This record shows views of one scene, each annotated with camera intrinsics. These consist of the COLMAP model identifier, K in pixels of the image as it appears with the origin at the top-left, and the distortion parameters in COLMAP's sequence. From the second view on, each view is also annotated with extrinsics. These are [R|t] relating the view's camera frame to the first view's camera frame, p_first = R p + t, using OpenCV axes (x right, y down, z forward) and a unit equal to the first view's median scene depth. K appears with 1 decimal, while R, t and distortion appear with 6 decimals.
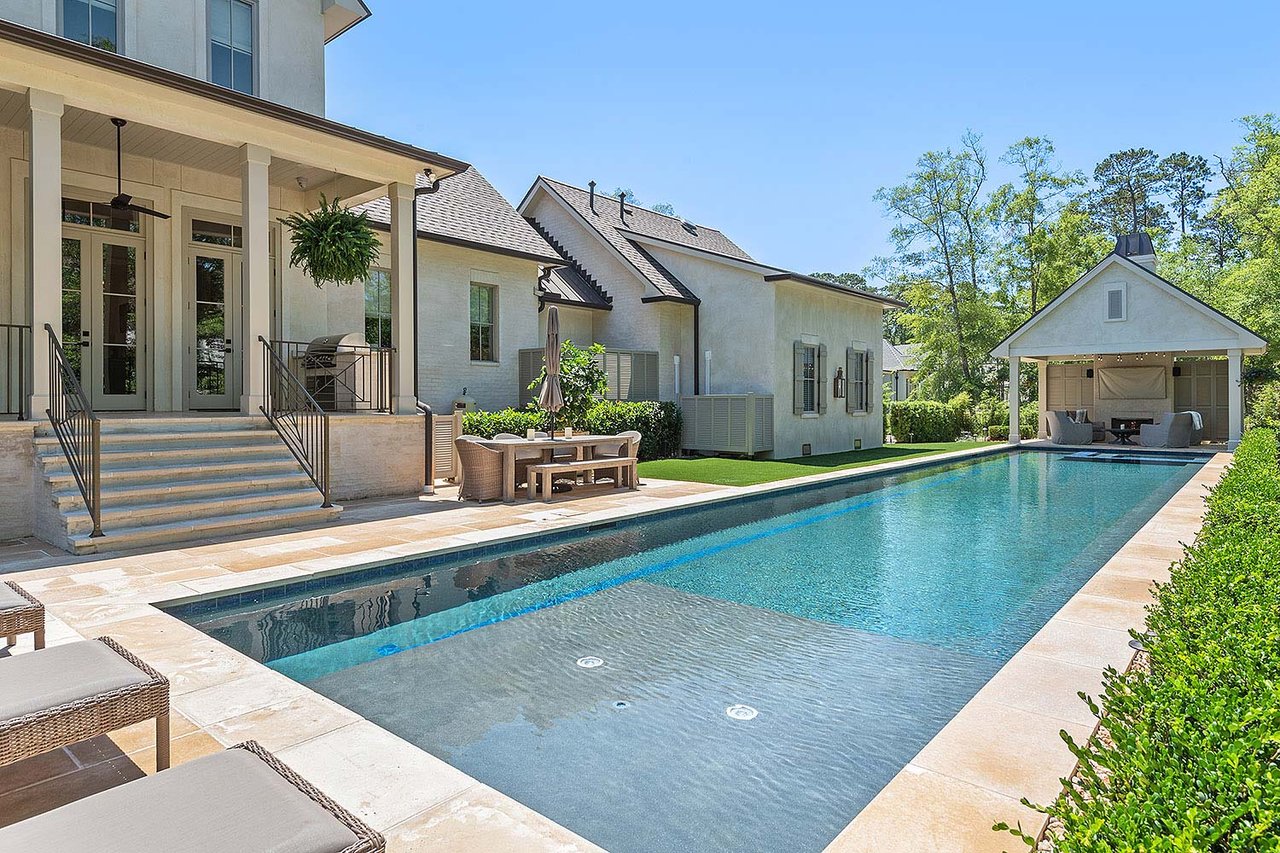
lens RADIAL K [[728.8, 0, 634.2], [0, 728.8, 401.1], [0, 0, 1]] dist [0.028304, -0.000260]
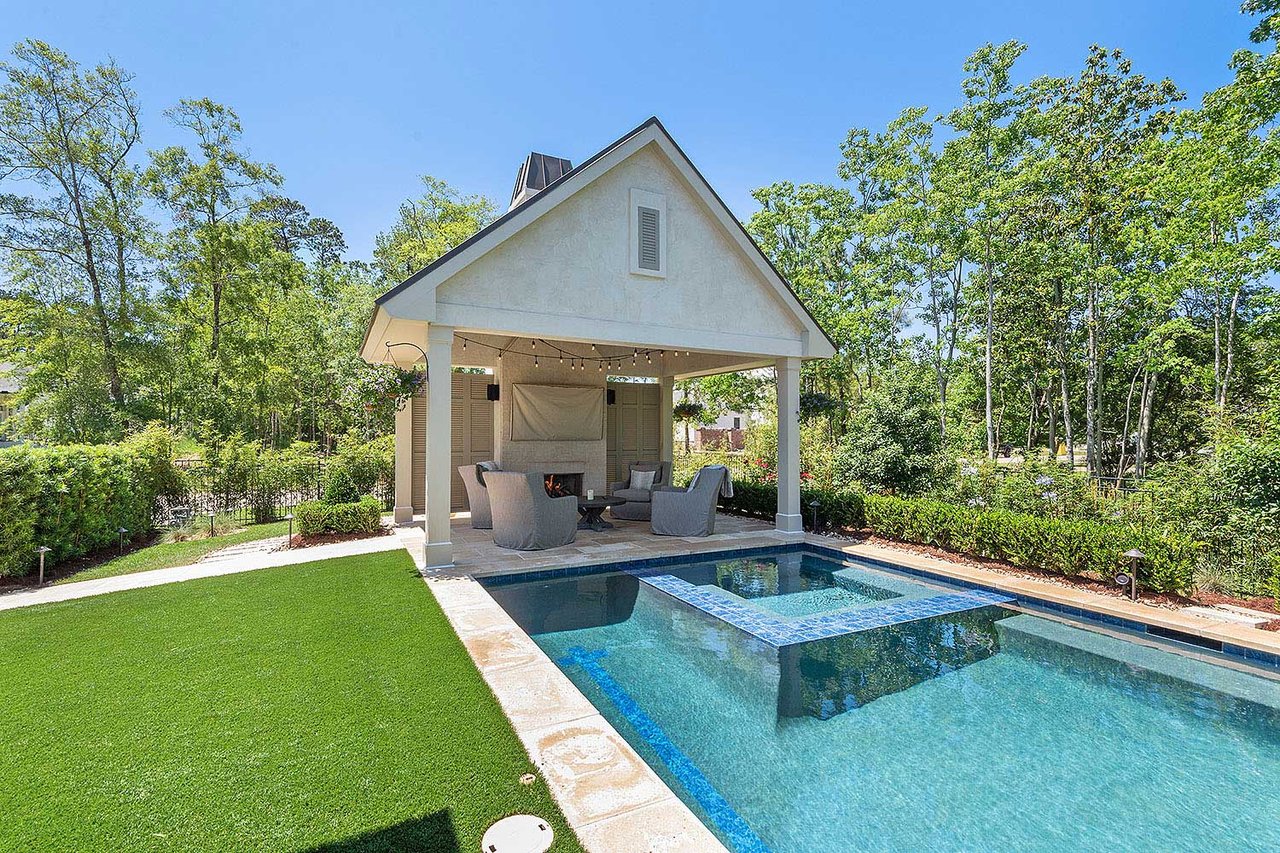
lens RADIAL K [[585.7, 0, 624.2], [0, 585.7, 433.9], [0, 0, 1]] dist [0.049647, -0.013283]
pose [[0.393540, 0.005173, 0.919293, 0.347946], [-0.005878, 0.999978, -0.003110, -0.008754], [-0.919289, -0.004180, 0.393562, 0.974348]]
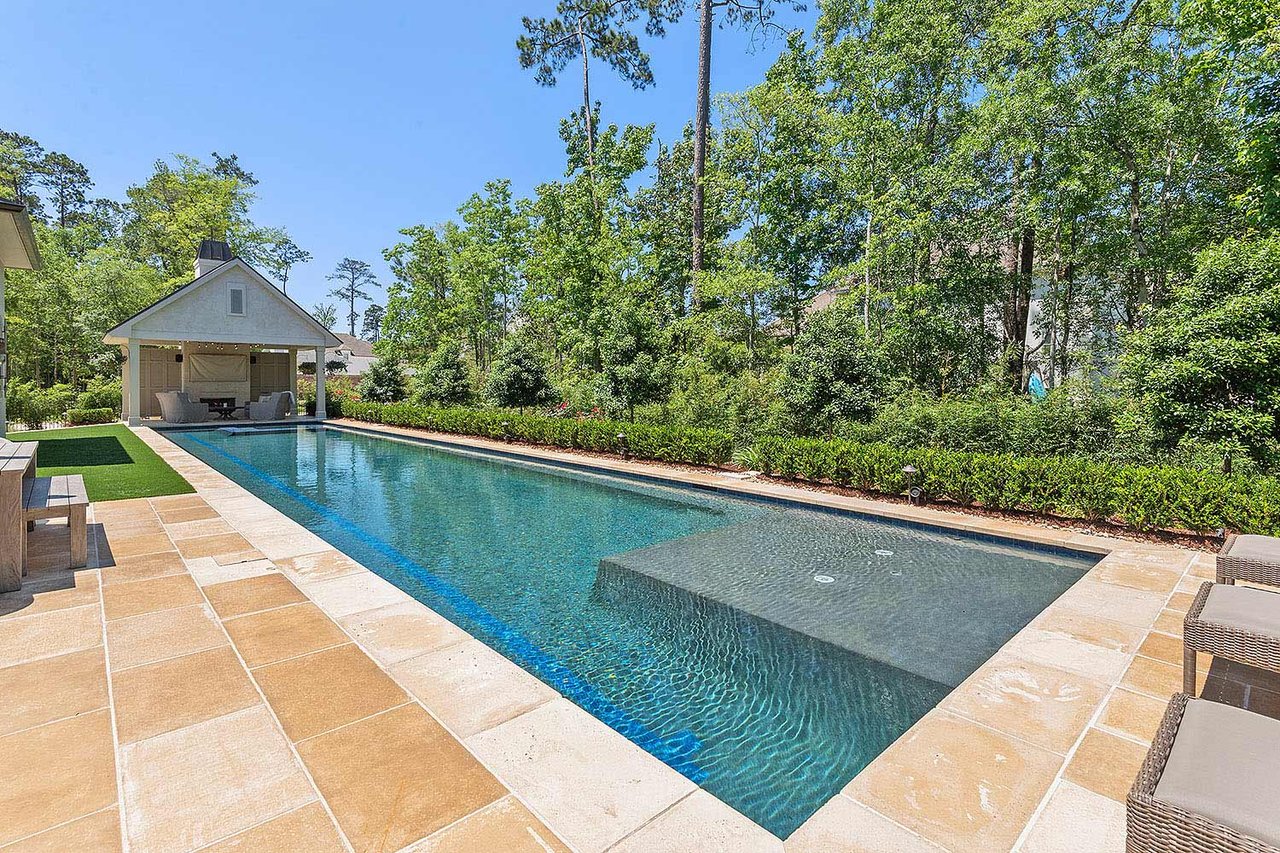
lens RADIAL K [[596.0, 0, 638.3], [0, 596.0, 397.8], [0, 0, 1]] dist [0.040632, -0.021264]
pose [[0.114662, -0.019419, 0.993215, -0.269215], [-0.004503, 0.999788, 0.020067, 0.000632], [-0.993394, -0.006773, 0.114550, 0.275479]]
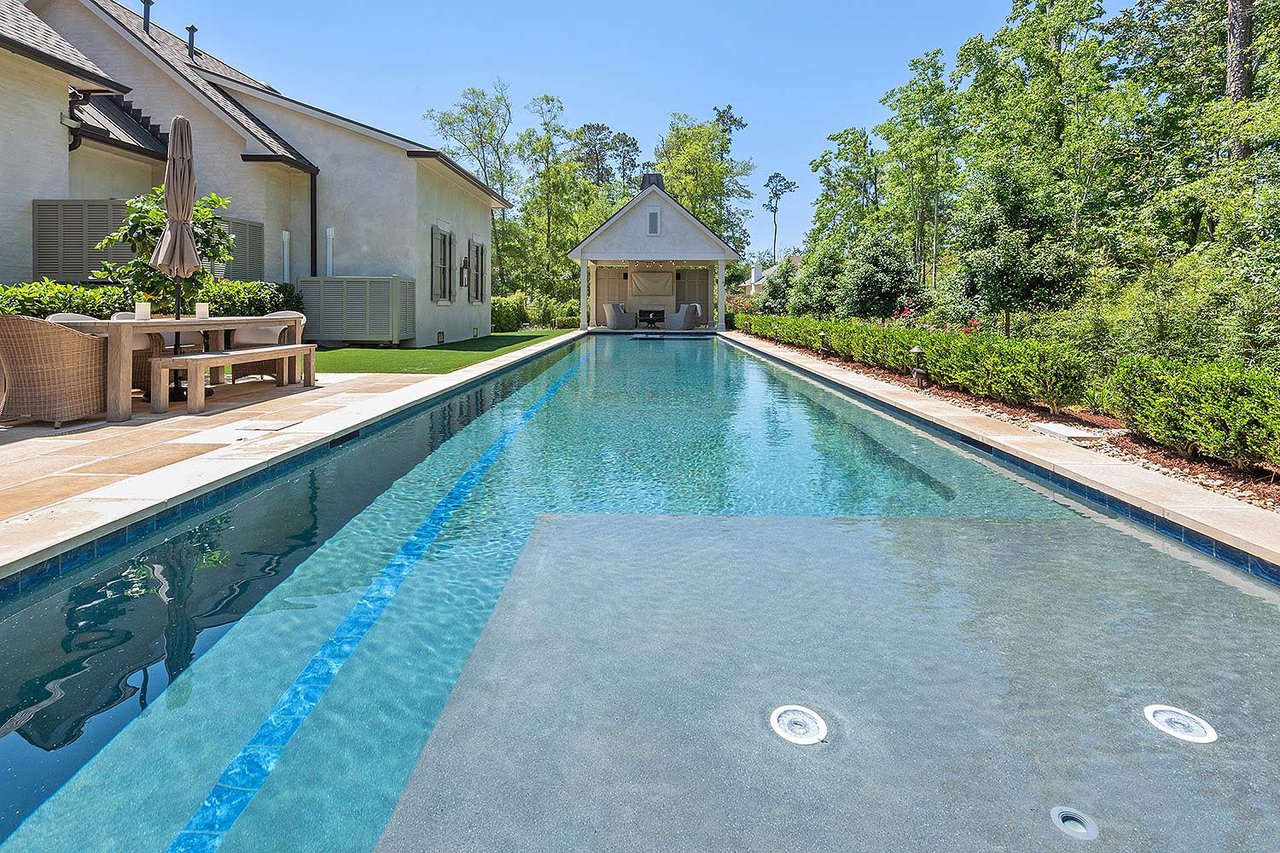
lens RADIAL K [[622.4, 0, 644.9], [0, 622.4, 314.4], [0, 0, 1]] dist [0.000938, -0.001020]
pose [[0.763539, -0.001754, 0.645760, -0.089379], [-0.008325, 0.999886, 0.012559, 0.021793], [-0.645708, -0.014966, 0.763437, 0.175367]]
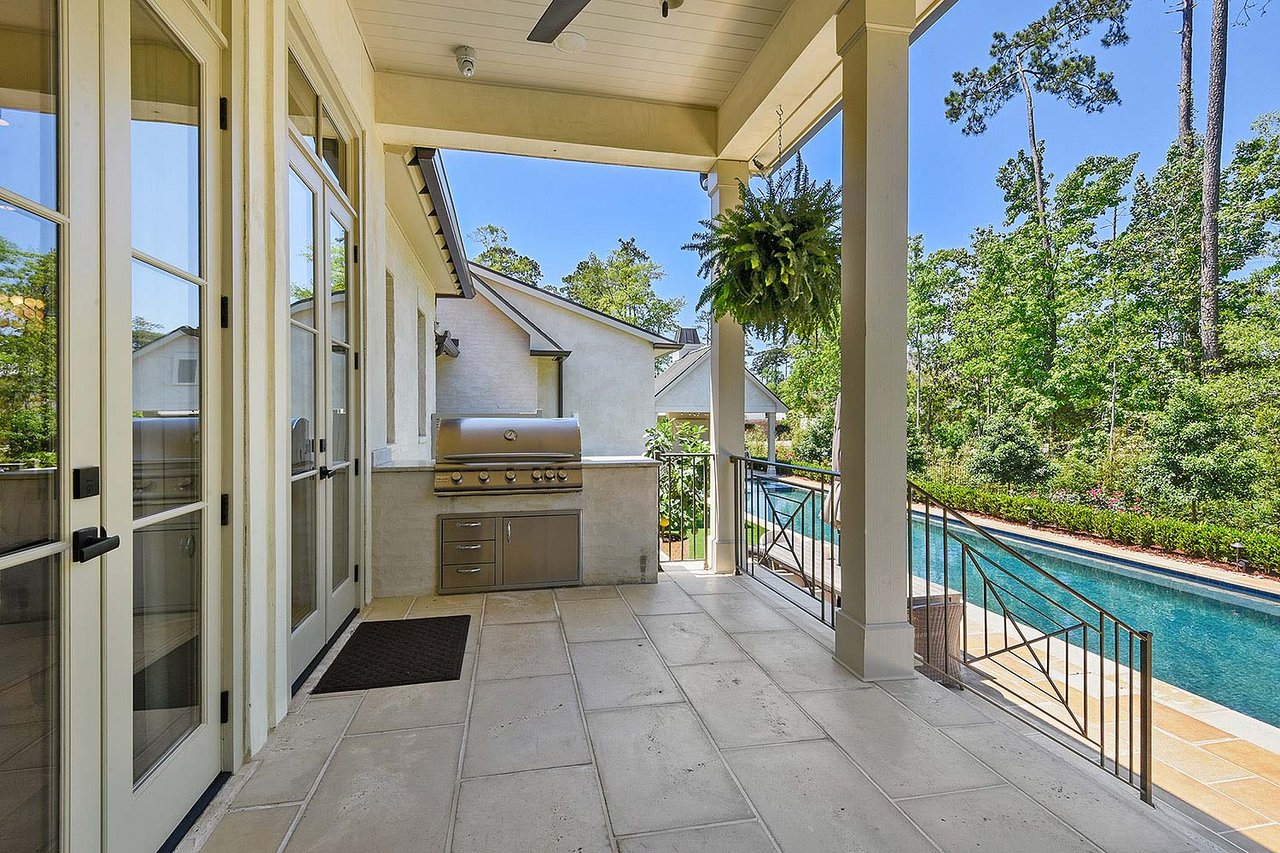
lens RADIAL K [[598.5, 0, 646.0], [0, 598.5, 422.2], [0, 0, 1]] dist [0.011219, -0.000410]
pose [[0.591553, -0.002550, 0.806262, -0.428498], [-0.003387, 0.999978, 0.005648, -0.058064], [-0.806259, -0.006072, 0.591532, 0.457471]]
